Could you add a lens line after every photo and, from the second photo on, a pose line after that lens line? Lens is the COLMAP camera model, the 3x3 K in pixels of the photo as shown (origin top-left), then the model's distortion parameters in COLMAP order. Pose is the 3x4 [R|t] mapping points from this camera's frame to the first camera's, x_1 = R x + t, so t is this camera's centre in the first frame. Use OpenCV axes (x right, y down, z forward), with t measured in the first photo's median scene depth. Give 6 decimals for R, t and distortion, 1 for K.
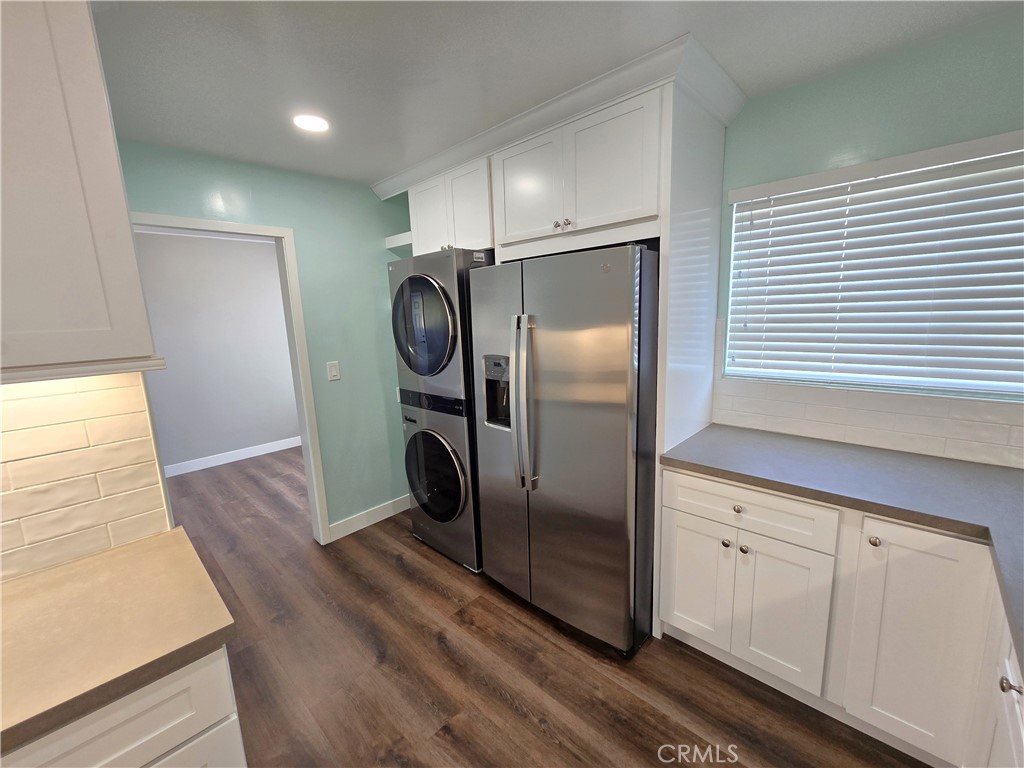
lens RADIAL K [[420.1, 0, 508.1], [0, 420.1, 383.2], [0, 0, 1]] dist [0.000144, 0.000524]
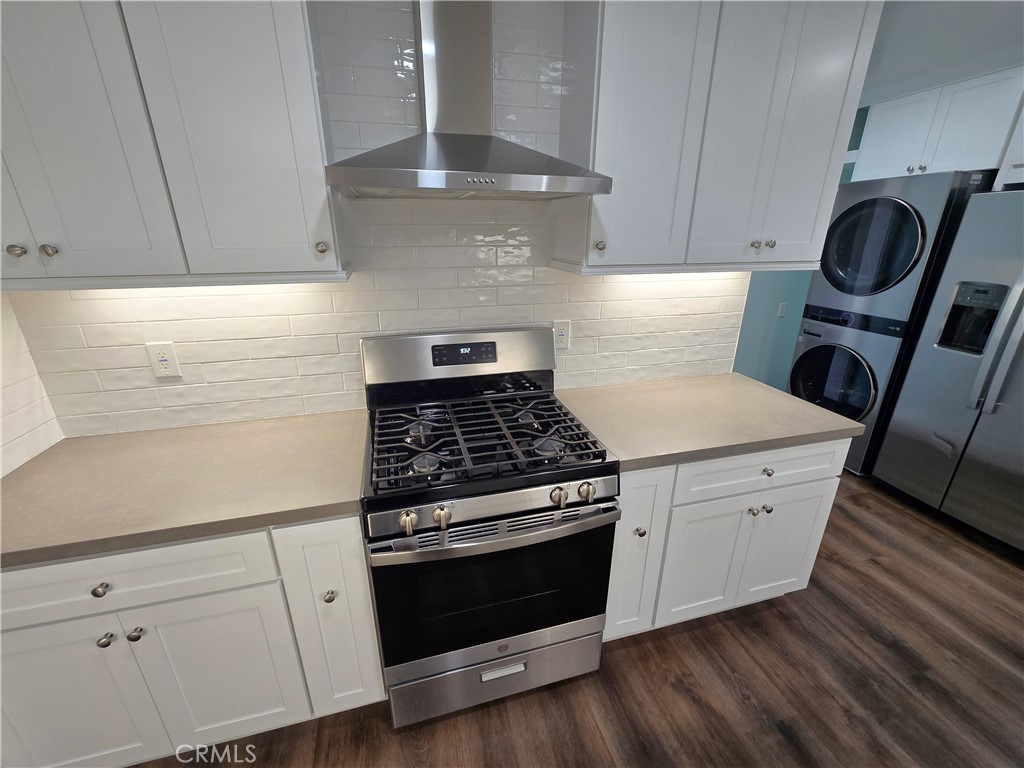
lens RADIAL K [[420.1, 0, 511.3], [0, 420.1, 384.1], [0, 0, 1]] dist [0.000144, 0.000524]
pose [[0.859500, 0.215448, -0.463510, -0.508119], [-0.122260, 0.967158, 0.222842, 0.089905], [0.496298, -0.134864, 0.857613, -0.518456]]
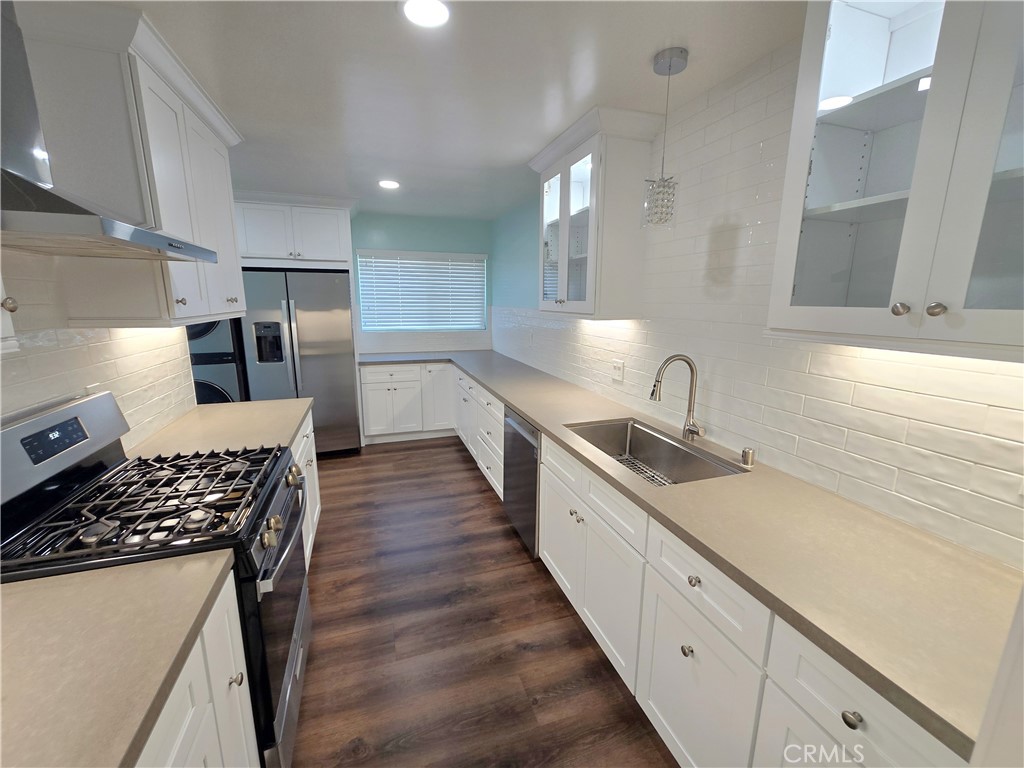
lens RADIAL K [[420.1, 0, 507.2], [0, 420.1, 382.4], [0, 0, 1]] dist [0.000144, 0.000524]
pose [[0.463731, -0.134461, 0.875713, -1.184613], [0.127218, 0.988279, 0.084377, 0.172088], [-0.876795, 0.072279, 0.475401, -0.751493]]
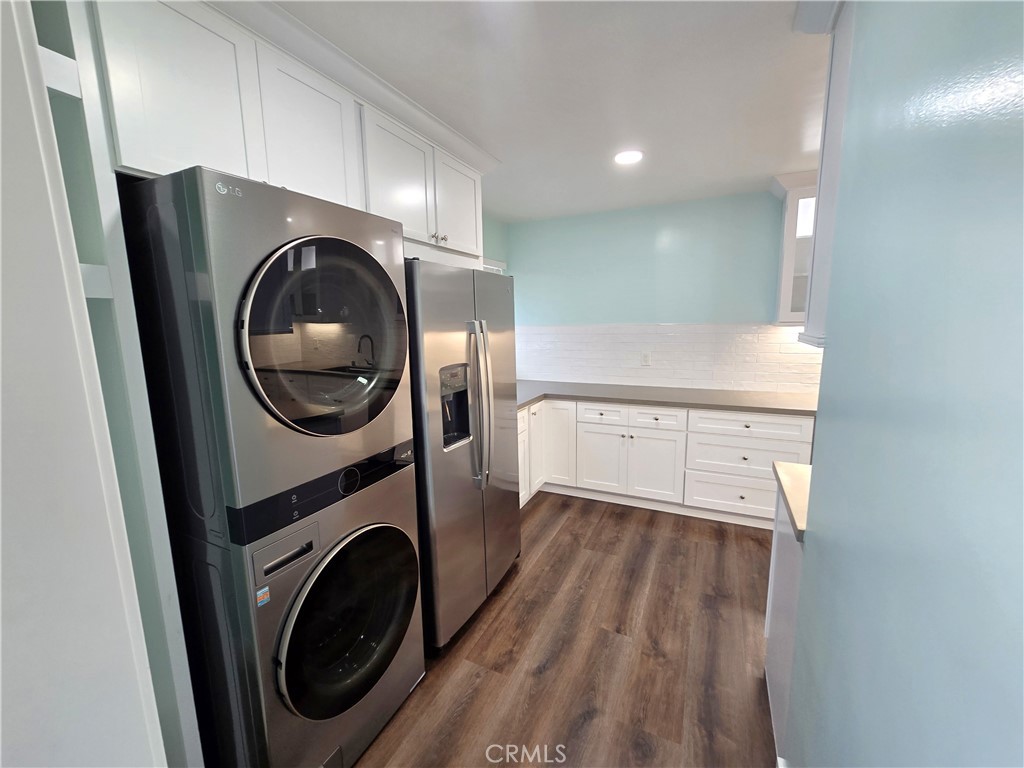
lens RADIAL K [[420.1, 0, 511.0], [0, 420.1, 387.1], [0, 0, 1]] dist [0.000144, 0.000524]
pose [[-0.312960, -0.104178, 0.944035, -0.940539], [0.191682, 0.966585, 0.170211, -0.153286], [-0.930223, 0.234224, -0.282534, 1.180195]]
